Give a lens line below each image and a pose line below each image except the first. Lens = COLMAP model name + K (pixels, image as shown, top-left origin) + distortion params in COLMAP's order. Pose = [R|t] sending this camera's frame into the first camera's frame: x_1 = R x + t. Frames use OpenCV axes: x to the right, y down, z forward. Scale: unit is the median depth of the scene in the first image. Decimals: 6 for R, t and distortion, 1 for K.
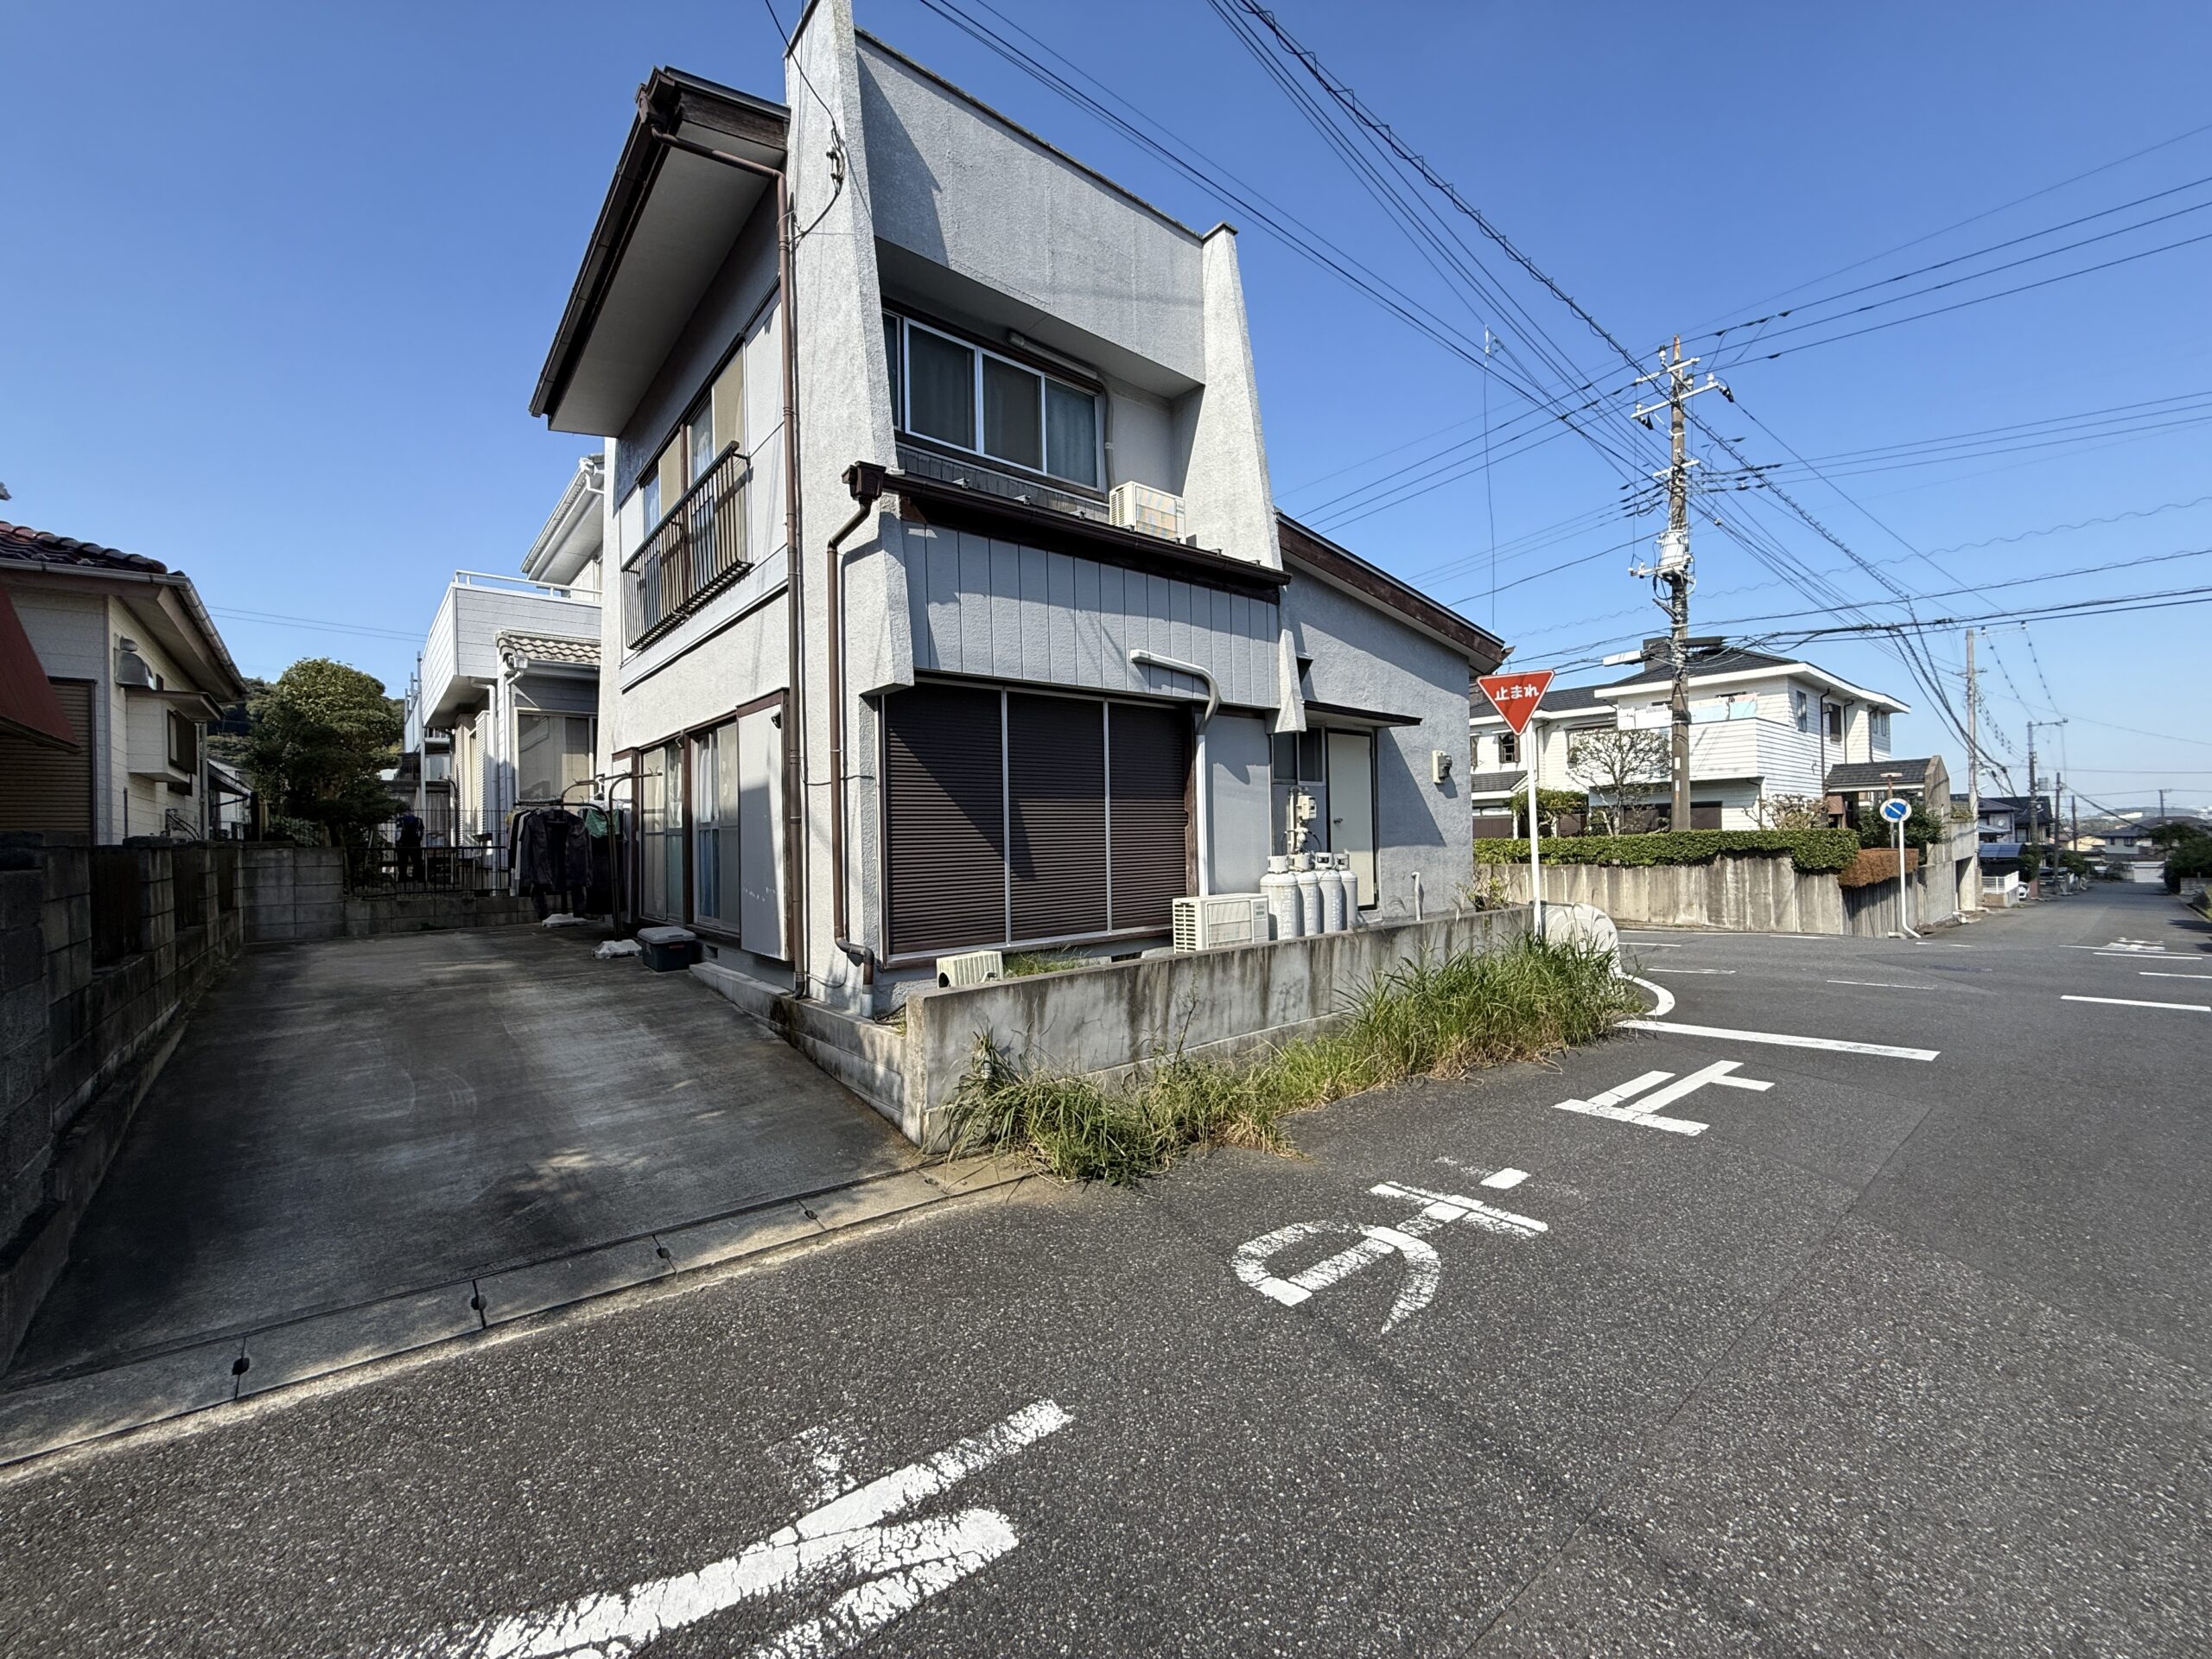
lens RADIAL K [[880.2, 0, 1099.4], [0, 880.2, 829.9], [0, 0, 1]] dist [-0.000614, 0.000722]
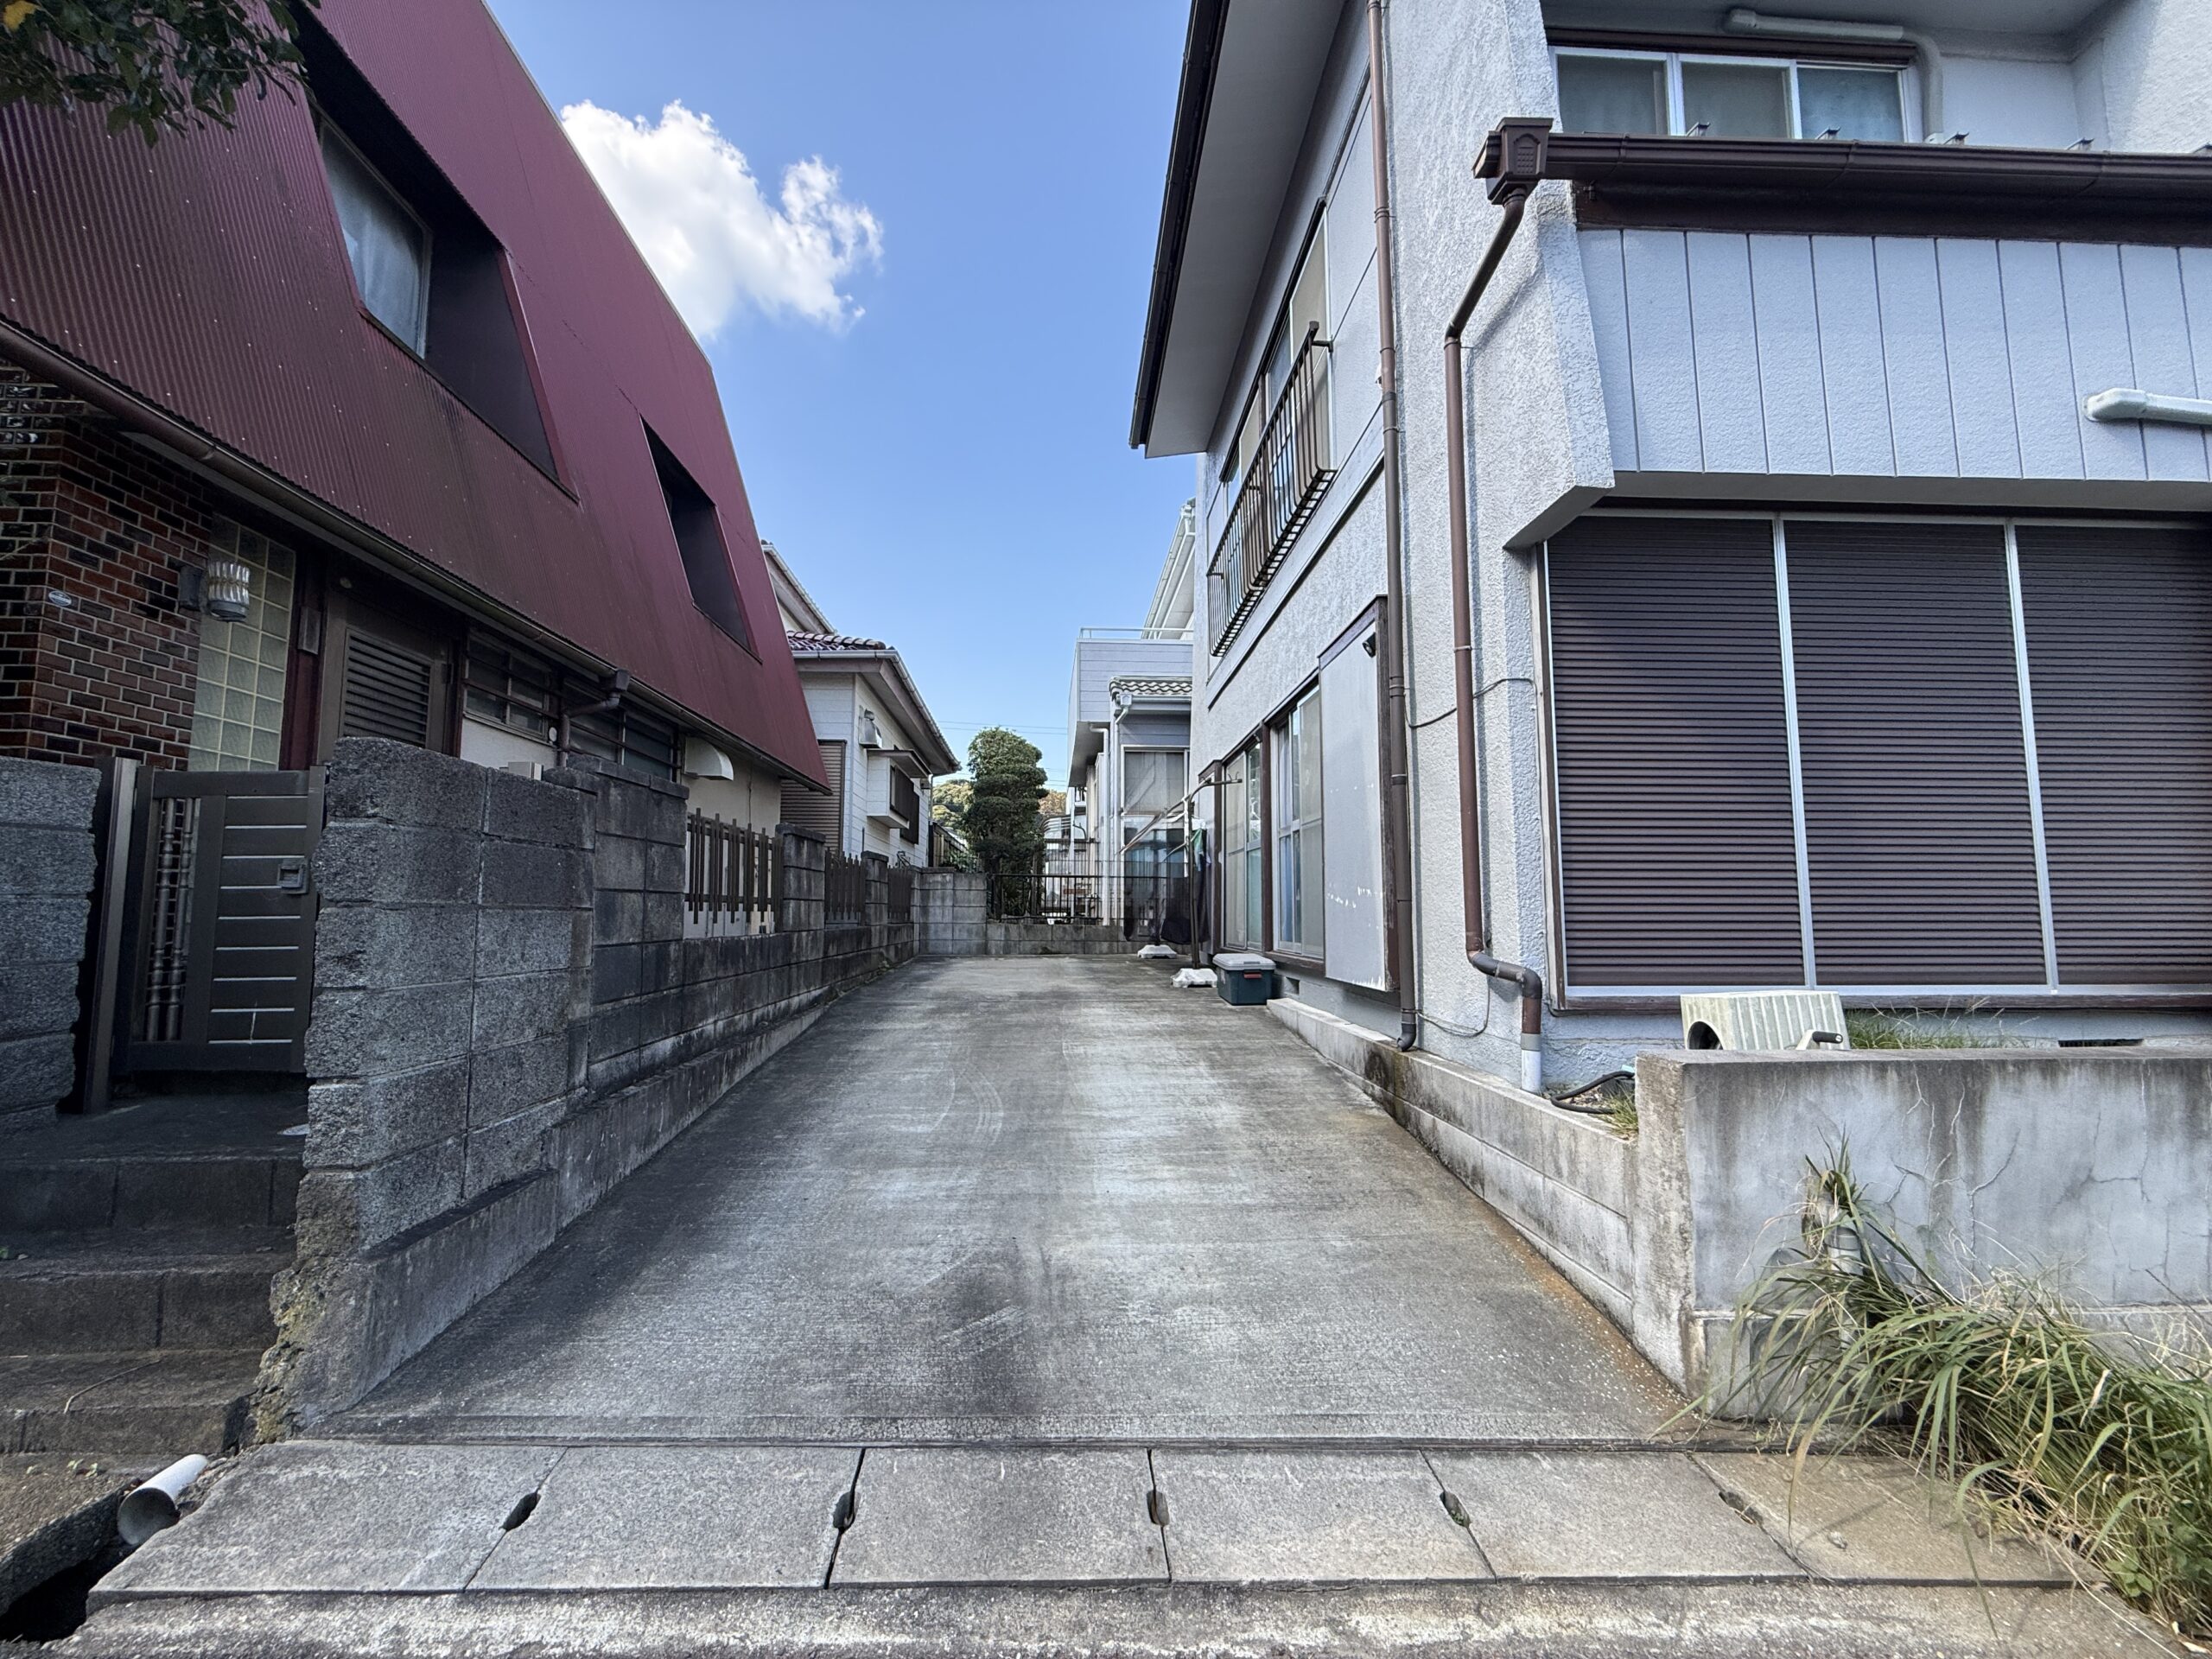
lens RADIAL K [[880.2, 0, 1106.5], [0, 880.2, 829.9], [0, 0, 1]] dist [-0.000614, 0.000722]
pose [[0.801003, -0.036395, -0.597552, -0.125499], [-0.013901, 0.996750, -0.079344, 0.084425], [0.598498, 0.071861, 0.797894, 0.337517]]
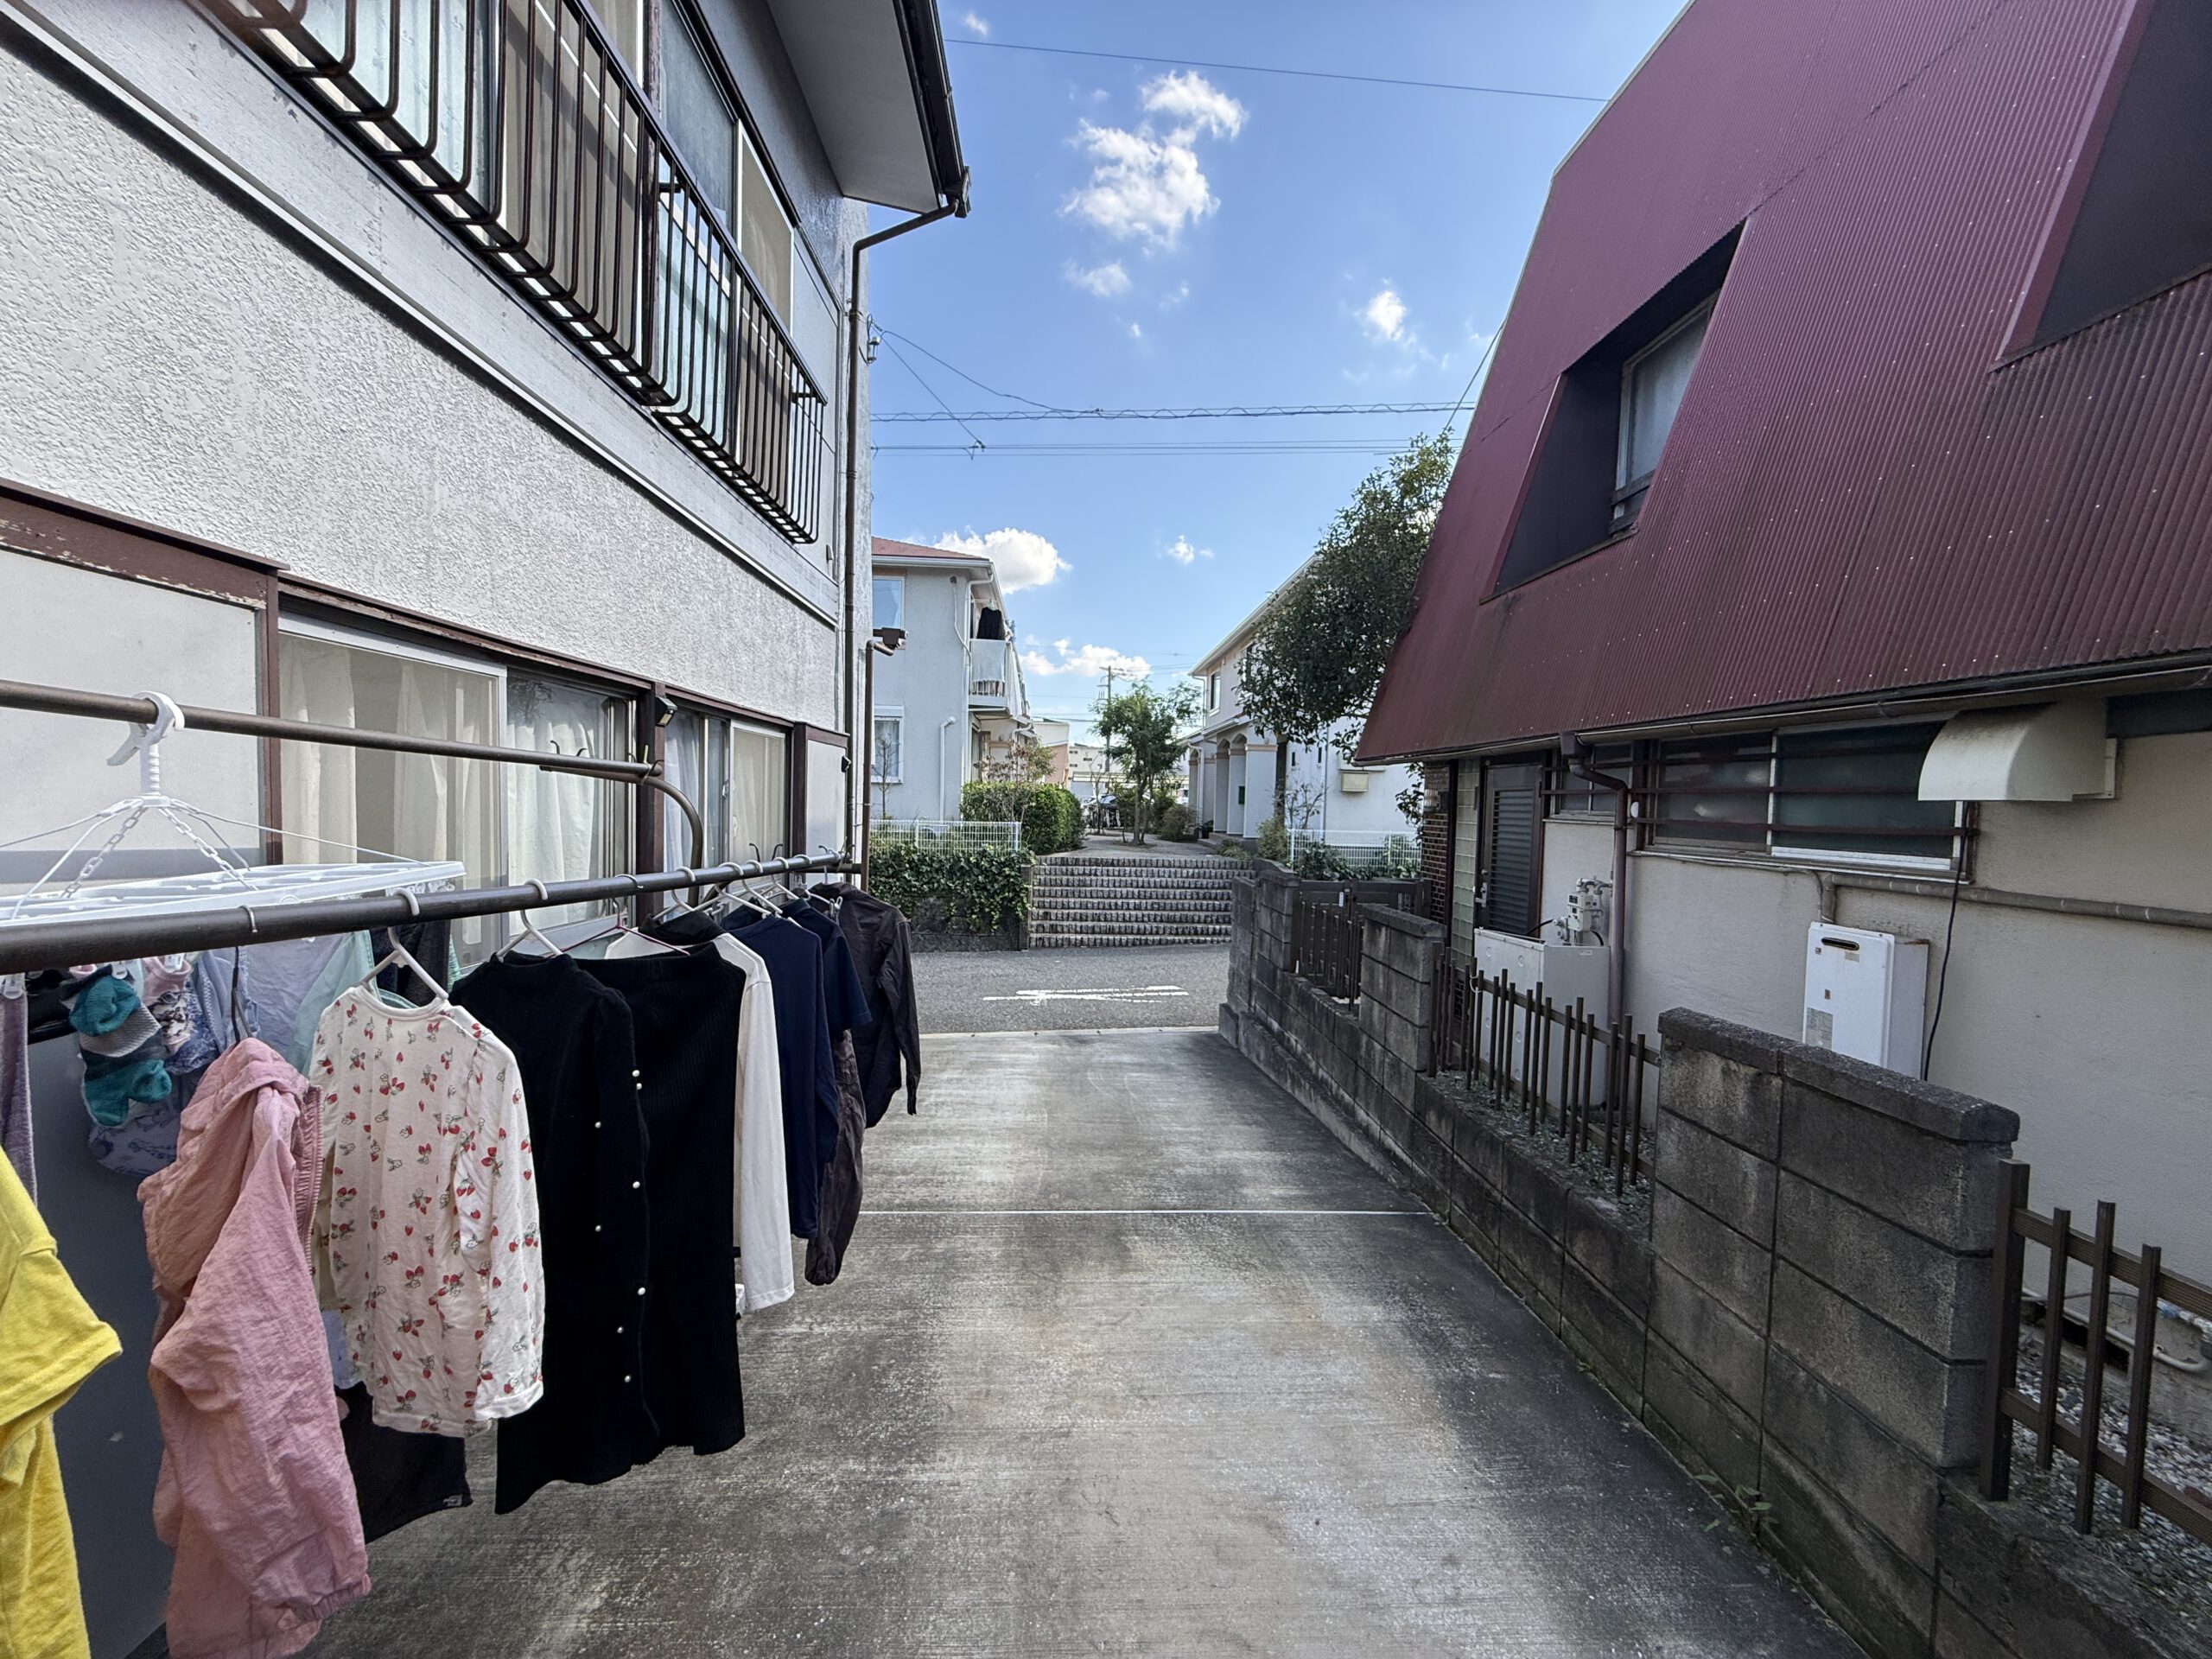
lens RADIAL K [[880.2, 0, 1098.8], [0, 880.2, 829.6], [0, 0, 1]] dist [-0.000614, 0.000722]
pose [[-0.793424, -0.018304, 0.608394, -1.258823], [-0.010343, 0.999809, 0.016591, -0.071562], [-0.608581, 0.006871, -0.793462, 1.687545]]
